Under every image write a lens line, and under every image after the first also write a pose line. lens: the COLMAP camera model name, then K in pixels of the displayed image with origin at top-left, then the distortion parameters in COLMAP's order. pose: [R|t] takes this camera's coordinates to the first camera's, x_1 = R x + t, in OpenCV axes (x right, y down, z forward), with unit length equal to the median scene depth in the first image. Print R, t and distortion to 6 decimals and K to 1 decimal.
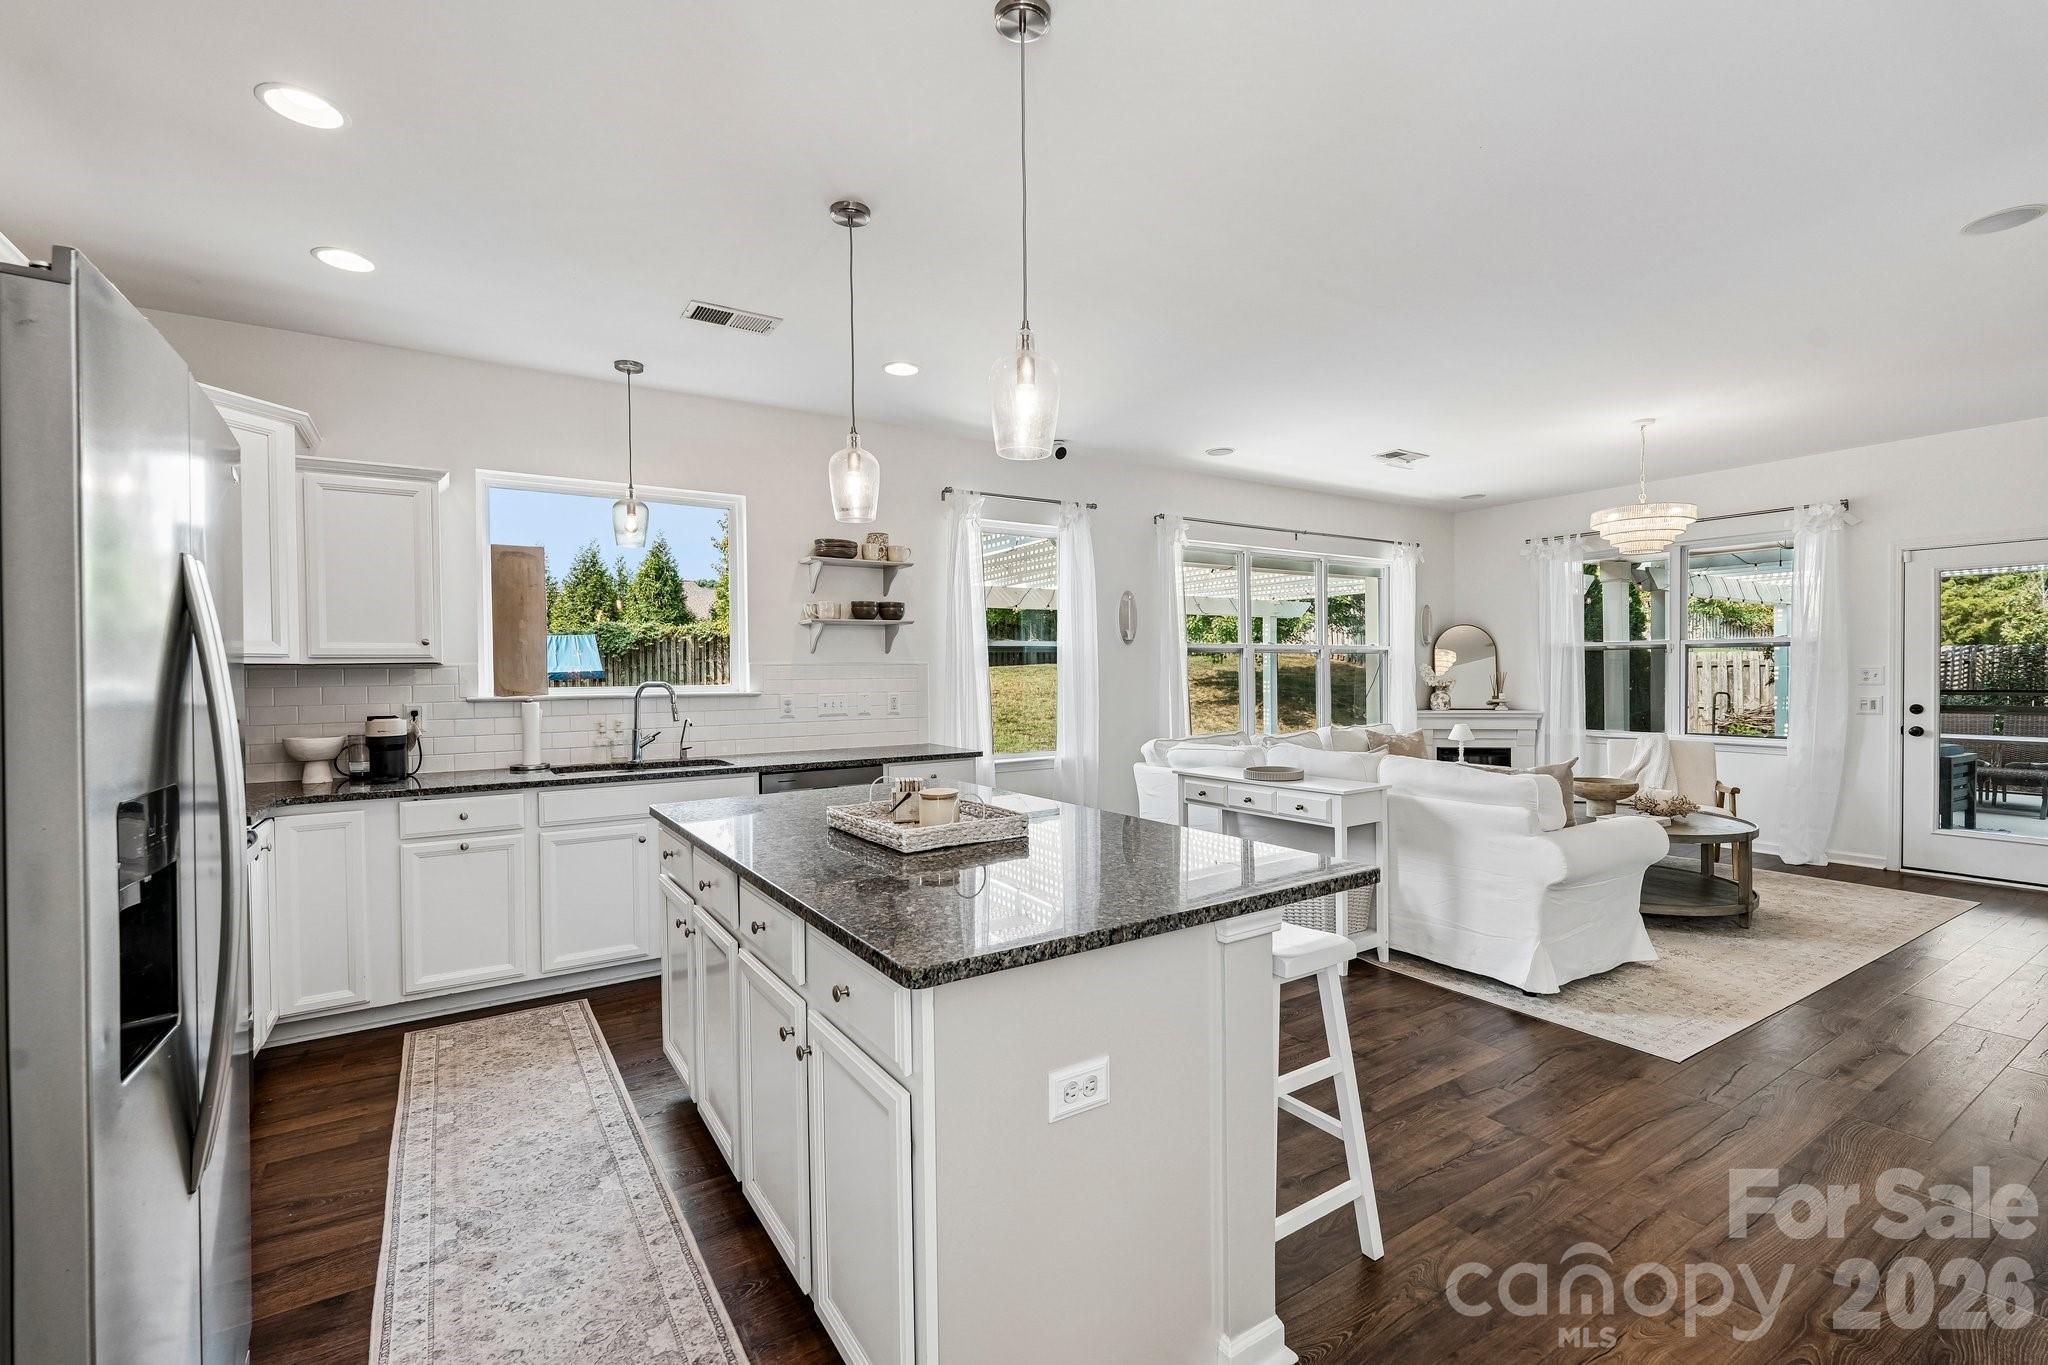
lens RADIAL K [[885.3, 0, 1024.0], [0, 885.3, 682.5], [0, 0, 1]] dist [0.001702, 0.000527]
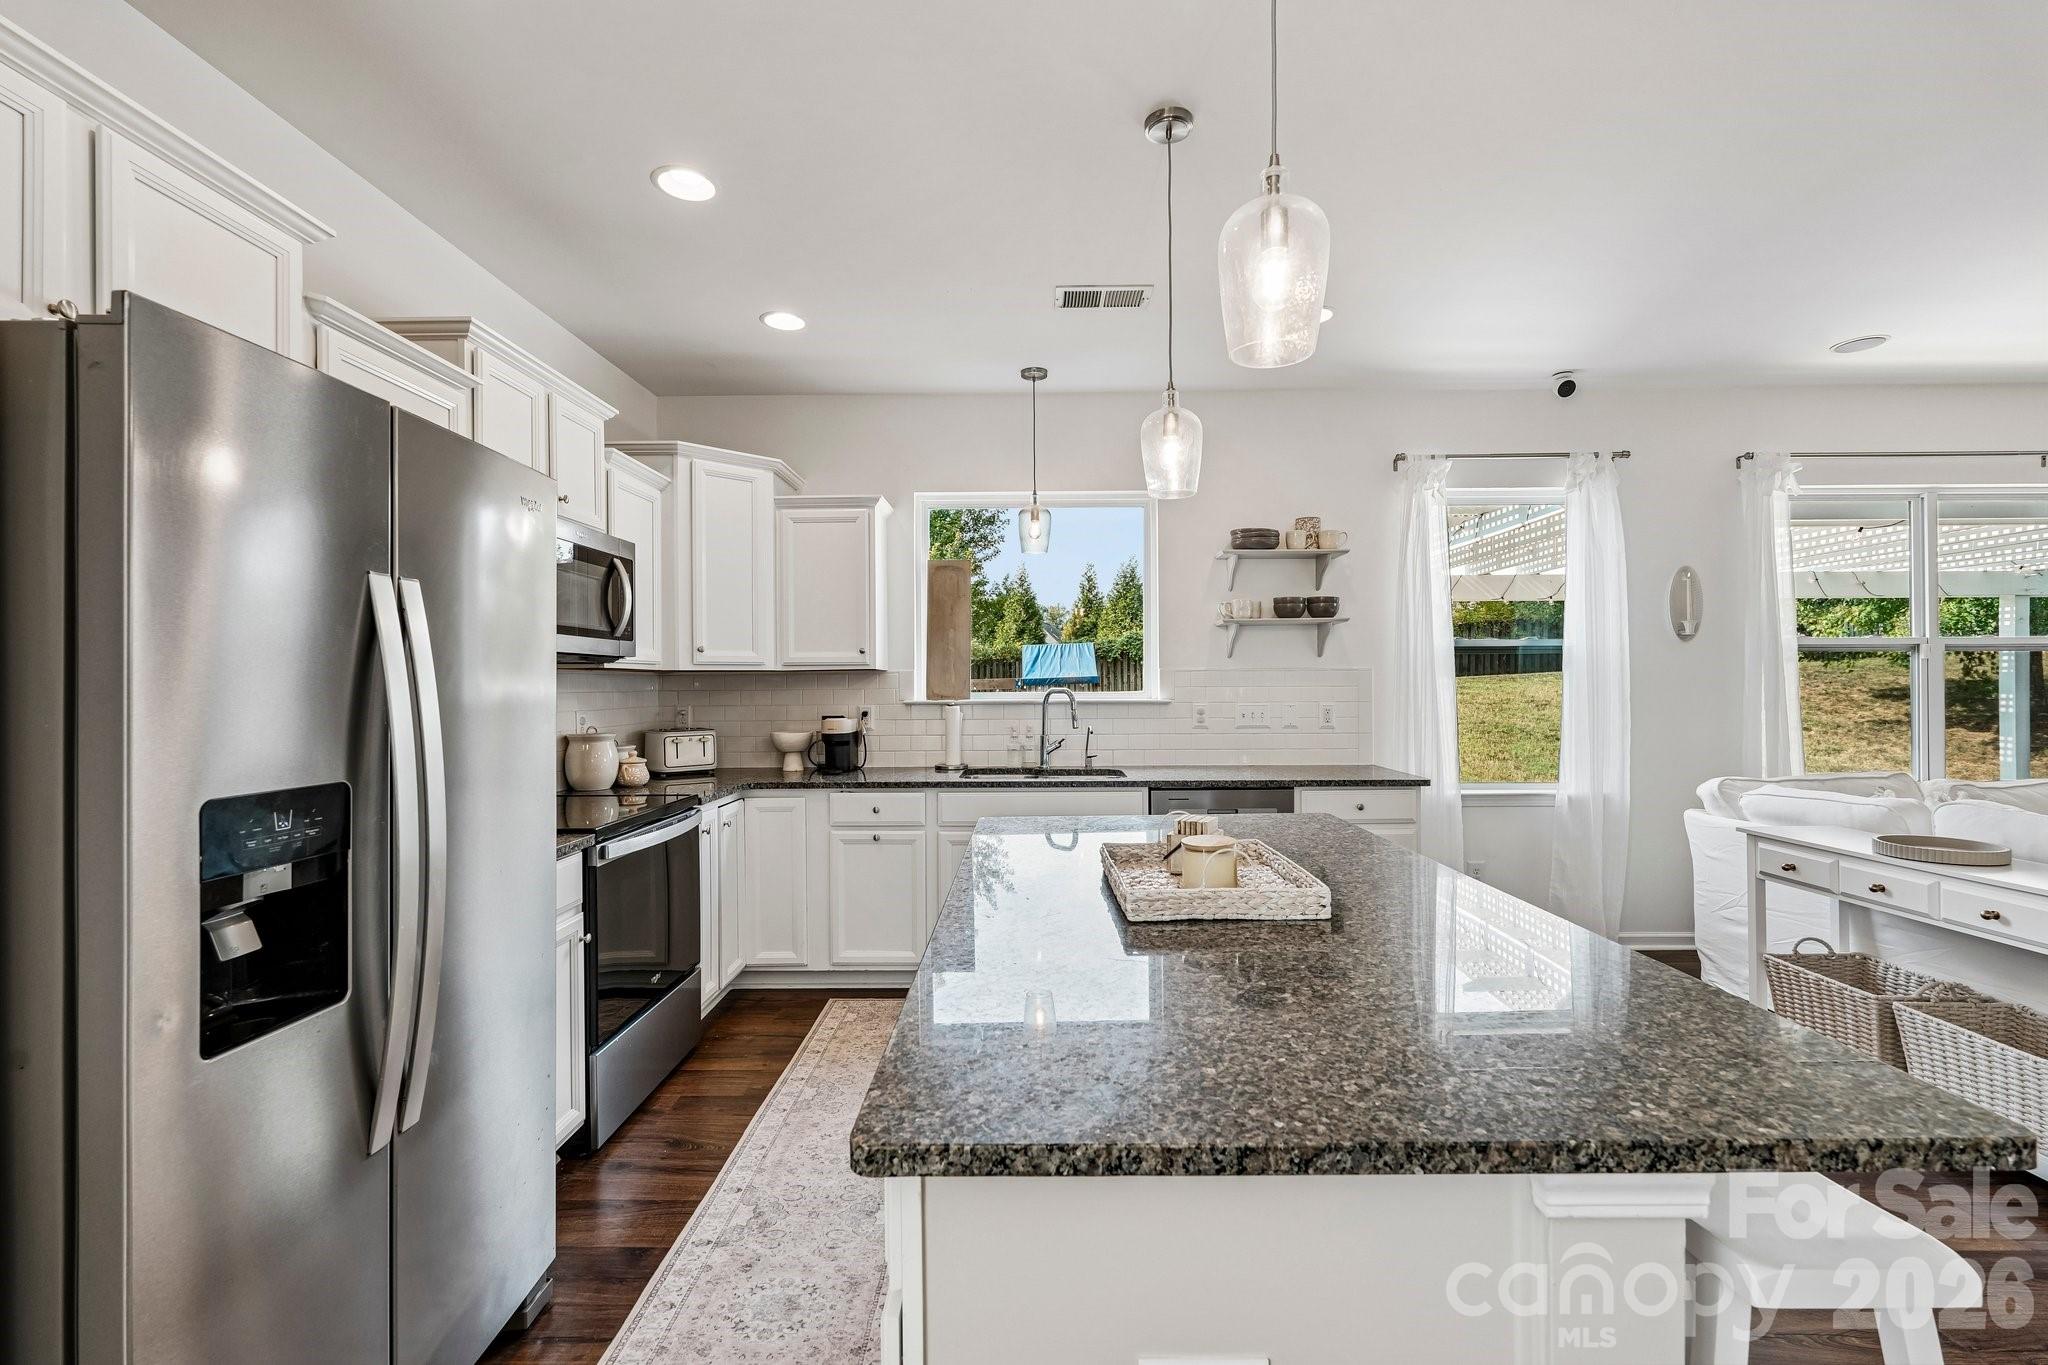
lens RADIAL K [[885.3, 0, 1024.0], [0, 885.3, 682.5], [0, 0, 1]] dist [0.001702, 0.000527]
pose [[0.833073, 0.006107, -0.553129, 0.097246], [-0.009612, 0.999948, -0.003437, -0.003000], [0.553079, 0.008180, 0.833089, 0.153581]]
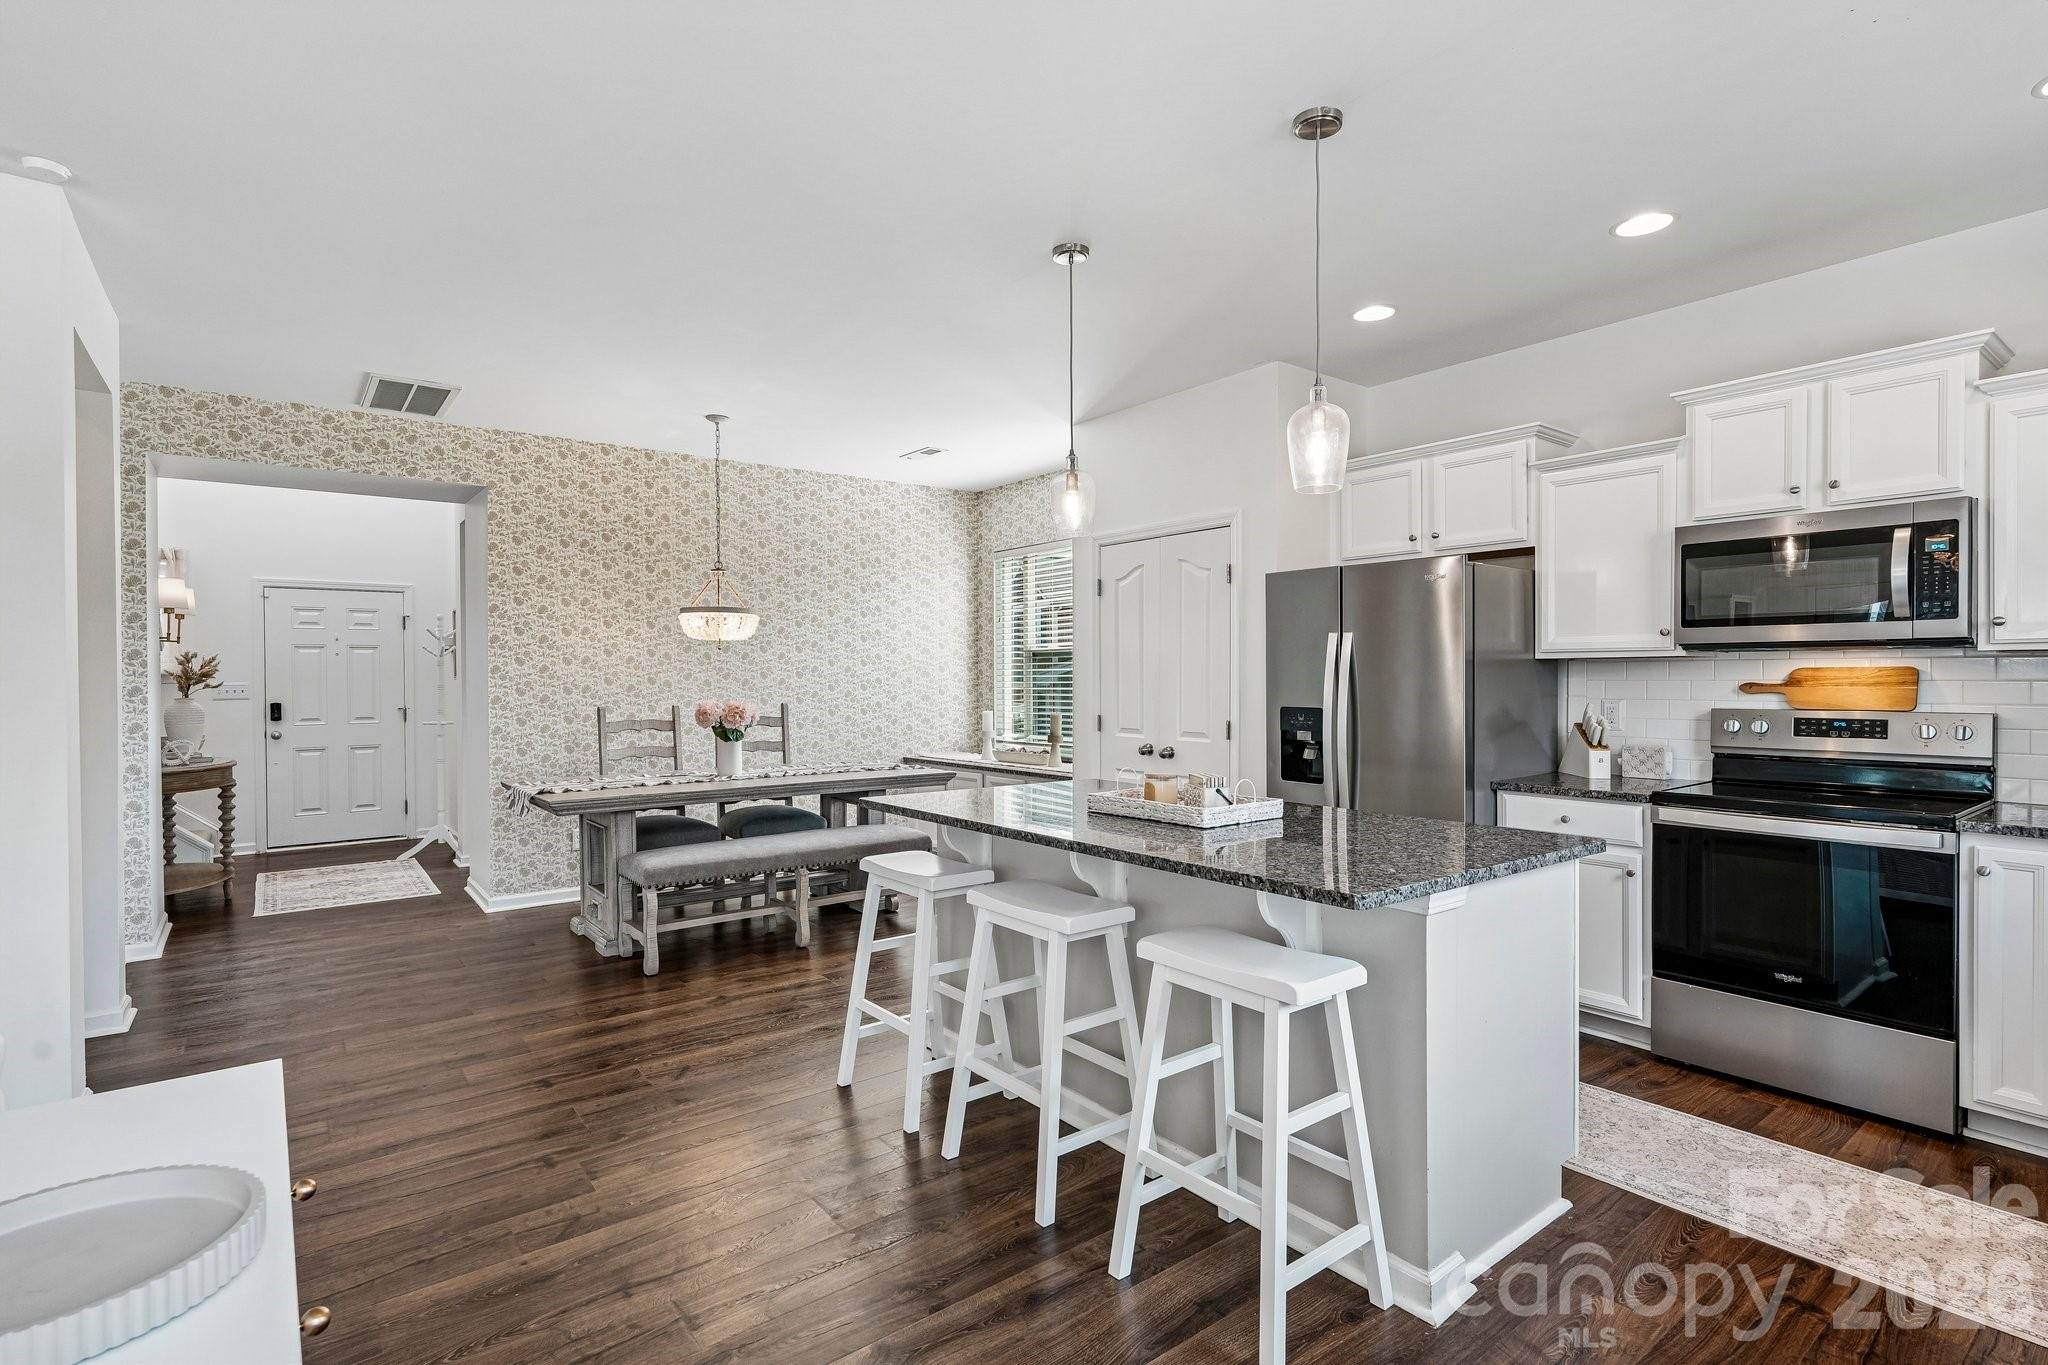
lens RADIAL K [[976.3, 0, 1024.0], [0, 976.3, 682.5], [0, 0, 1]] dist [-0.000287, 0.000018]
pose [[-0.996112, 0.017689, -0.086299, 0.107707], [0.015859, 0.999636, 0.021846, -0.018357], [0.086654, 0.020392, -0.996030, 1.215675]]
